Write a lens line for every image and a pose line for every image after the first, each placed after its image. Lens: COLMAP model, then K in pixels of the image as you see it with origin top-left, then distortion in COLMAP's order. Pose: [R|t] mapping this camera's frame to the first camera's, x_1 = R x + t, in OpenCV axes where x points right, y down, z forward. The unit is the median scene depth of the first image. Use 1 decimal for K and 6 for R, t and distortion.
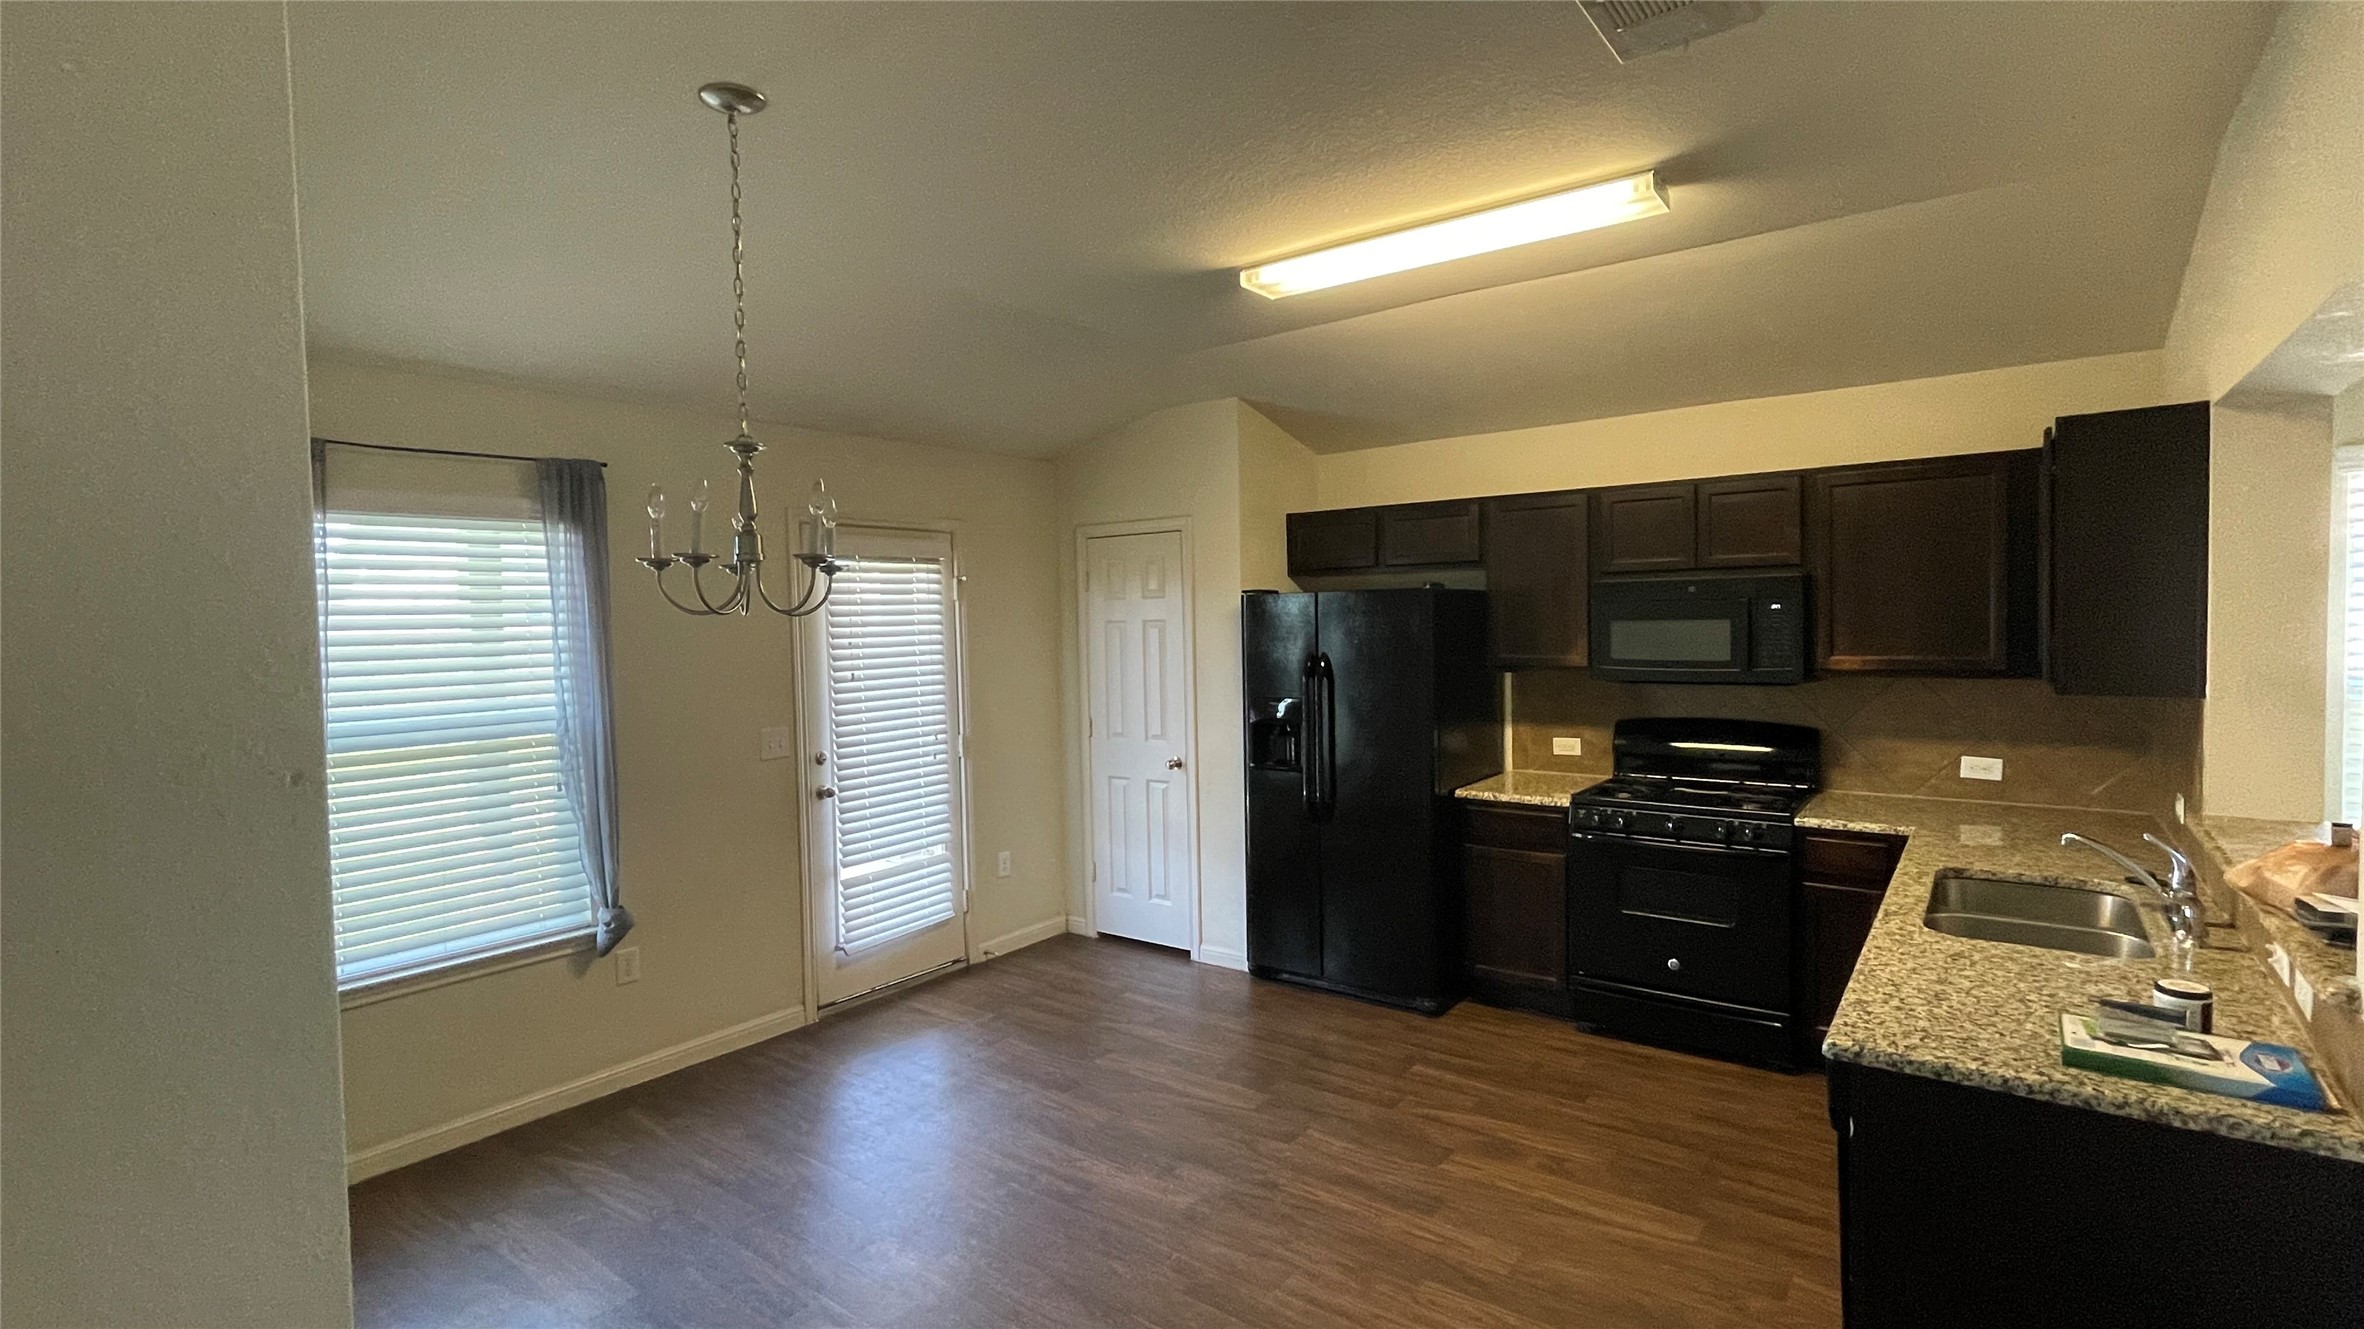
lens RADIAL K [[1084.7, 0, 1180.5], [0, 1084.7, 656.4], [0, 0, 1]] dist [-0.005923, -0.001137]
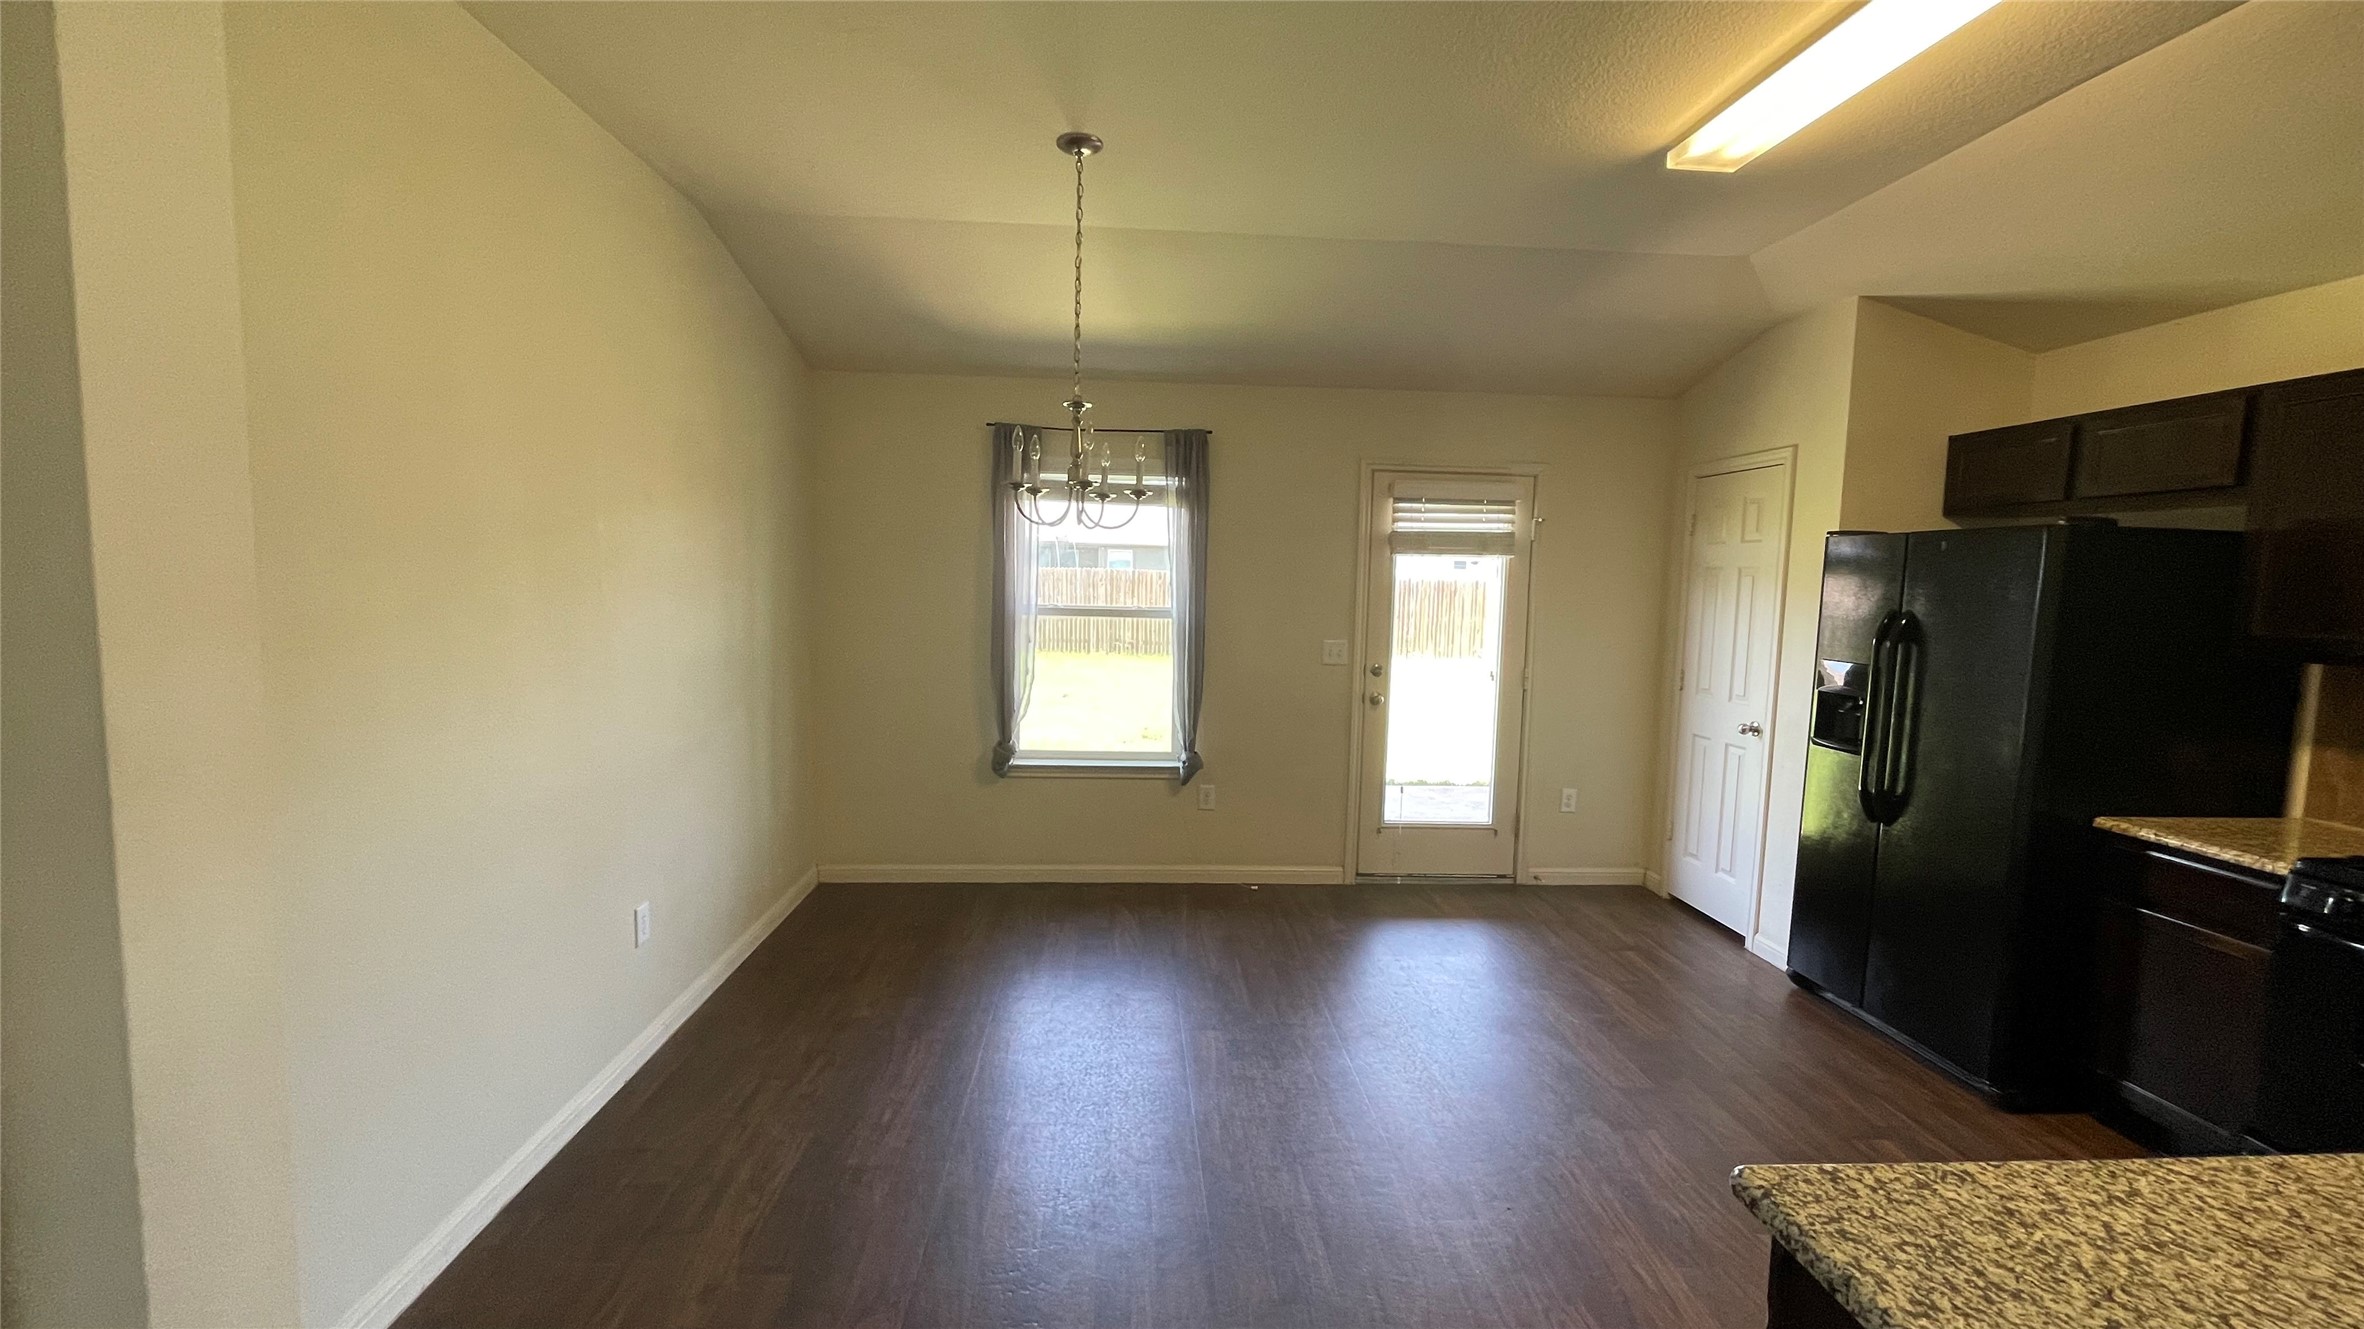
lens RADIAL K [[955.2, 0, 1183.3], [0, 955.2, 659.8], [0, 0, 1]] dist [-0.002059, -0.000064]
pose [[0.651965, 0.104431, -0.751023, 0.340468], [-0.066022, 0.994527, 0.080977, 0.012340], [0.755370, -0.003210, 0.655291, 0.162779]]
